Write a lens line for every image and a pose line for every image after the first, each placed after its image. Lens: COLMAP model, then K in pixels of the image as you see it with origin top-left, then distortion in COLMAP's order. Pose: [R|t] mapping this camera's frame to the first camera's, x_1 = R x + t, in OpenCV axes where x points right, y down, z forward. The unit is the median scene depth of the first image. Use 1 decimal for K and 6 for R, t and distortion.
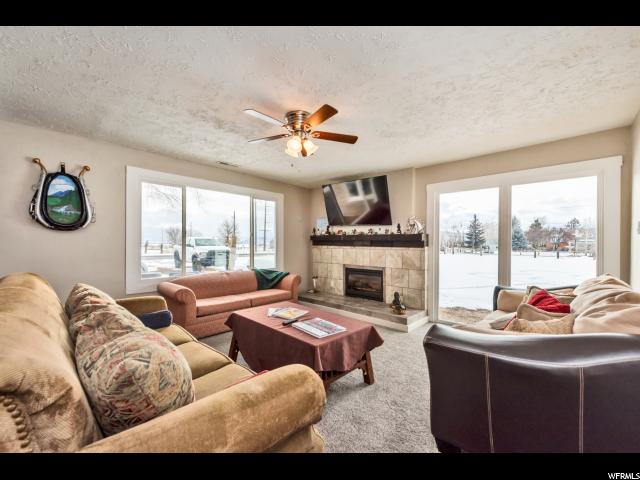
lens RADIAL K [[258.6, 0, 321.0], [0, 258.6, 241.2], [0, 0, 1]] dist [0.000901, 0.000075]
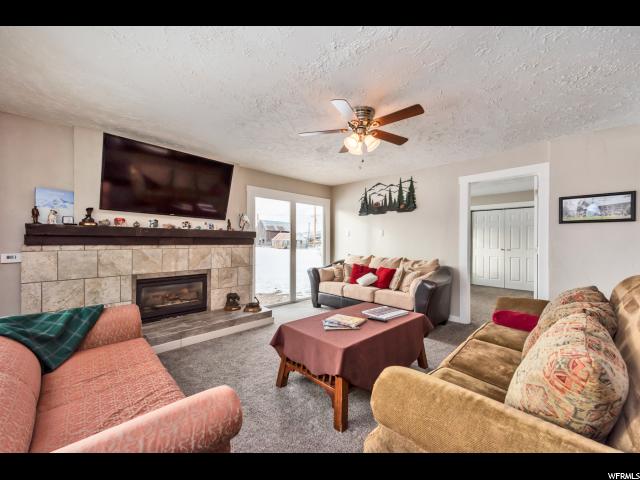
lens RADIAL K [[253.8, 0, 320.5], [0, 253.8, 240.3], [0, 0, 1]] dist [0.017357, -0.000189]
pose [[0.038995, -0.005347, 0.999225, -0.579843], [-0.012660, 0.999903, 0.005845, -0.002392], [-0.999159, -0.012878, 0.038924, 0.610755]]
